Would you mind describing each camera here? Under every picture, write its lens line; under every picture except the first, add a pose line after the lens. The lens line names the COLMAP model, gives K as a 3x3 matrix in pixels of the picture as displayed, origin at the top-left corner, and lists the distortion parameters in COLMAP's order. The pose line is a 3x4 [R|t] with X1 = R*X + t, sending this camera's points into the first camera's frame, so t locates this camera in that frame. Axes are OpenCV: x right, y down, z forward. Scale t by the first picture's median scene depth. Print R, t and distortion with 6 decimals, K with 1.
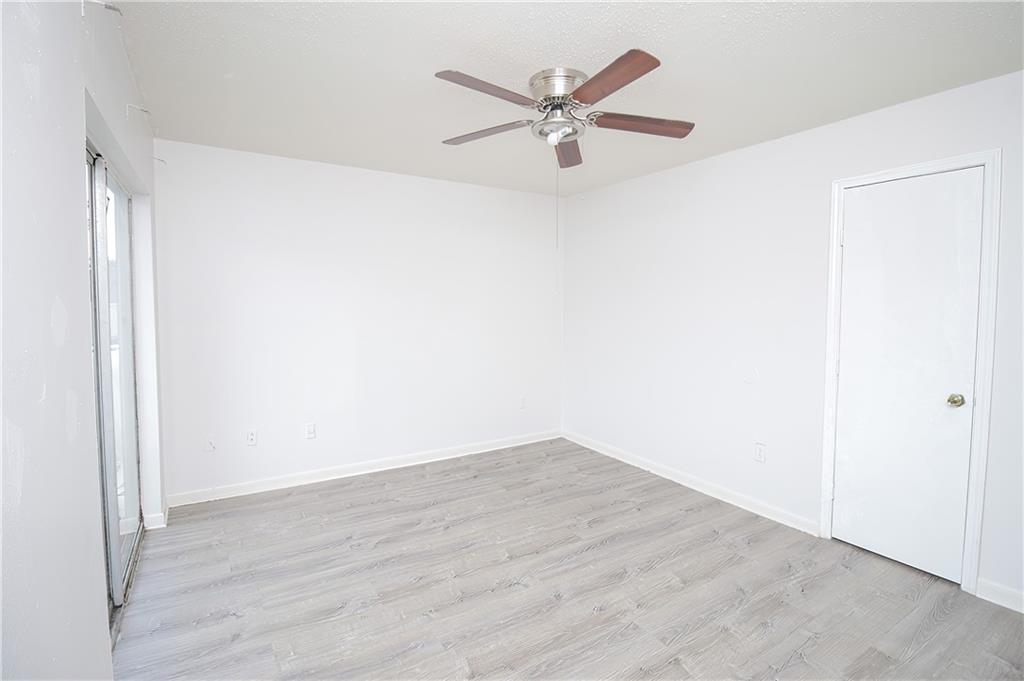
lens RADIAL K [[482.6, 0, 514.7], [0, 482.6, 327.3], [0, 0, 1]] dist [-0.029127, -0.000660]
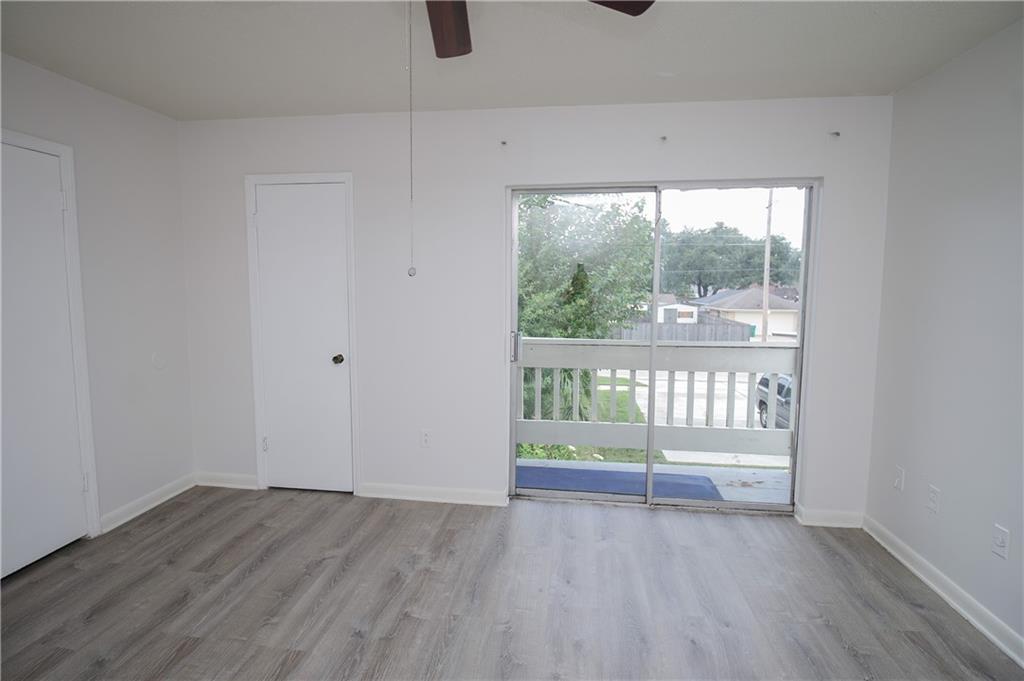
lens RADIAL K [[482.6, 0, 514.7], [0, 482.6, 327.3], [0, 0, 1]] dist [-0.029127, -0.000660]
pose [[-0.636415, 0.058384, -0.769134, 0.424905], [-0.047915, 0.992213, 0.114964, -0.070403], [0.769858, 0.110018, -0.628662, 1.335020]]
